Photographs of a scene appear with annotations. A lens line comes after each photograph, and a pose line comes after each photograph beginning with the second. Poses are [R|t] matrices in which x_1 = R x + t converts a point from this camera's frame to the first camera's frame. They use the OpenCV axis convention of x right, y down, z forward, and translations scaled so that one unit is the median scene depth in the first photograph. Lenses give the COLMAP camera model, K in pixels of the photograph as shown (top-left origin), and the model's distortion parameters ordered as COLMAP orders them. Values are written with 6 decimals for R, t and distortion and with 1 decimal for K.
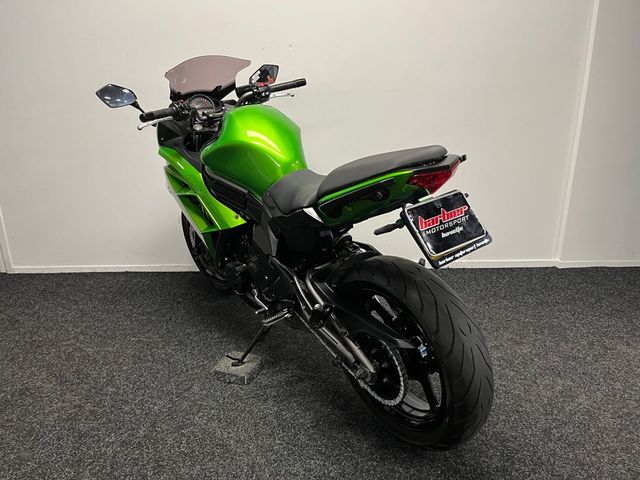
lens RADIAL K [[484.1, 0, 318.4], [0, 484.1, 240.1], [0, 0, 1]] dist [0.083904, -0.113784]
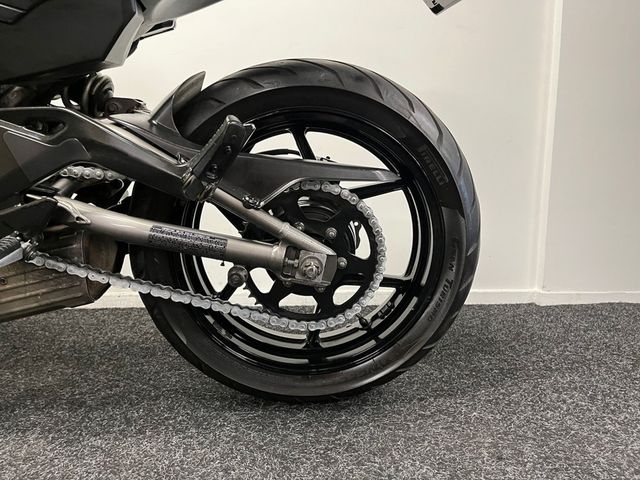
lens RADIAL K [[484.1, 0, 321.8], [0, 484.1, 237.7], [0, 0, 1]] dist [0.083904, -0.113784]
pose [[0.997914, 0.012992, 0.063241, 0.323034], [-0.001644, 0.984337, -0.176287, 0.110257], [-0.064541, 0.175816, 0.982305, 0.704252]]
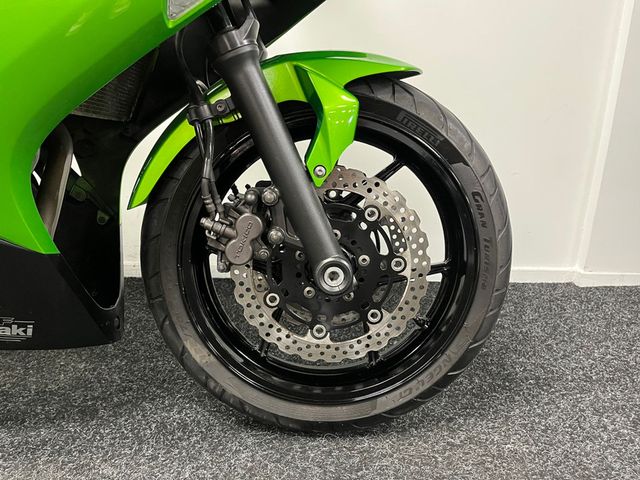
lens RADIAL K [[487.4, 0, 321.3], [0, 487.4, 238.2], [0, 0, 1]] dist [0.048670, -0.060598]
pose [[0.999353, 0.027789, 0.022854, 0.320578], [-0.027544, 0.999560, -0.010963, 0.031602], [-0.023149, 0.010326, 0.999679, 0.744689]]
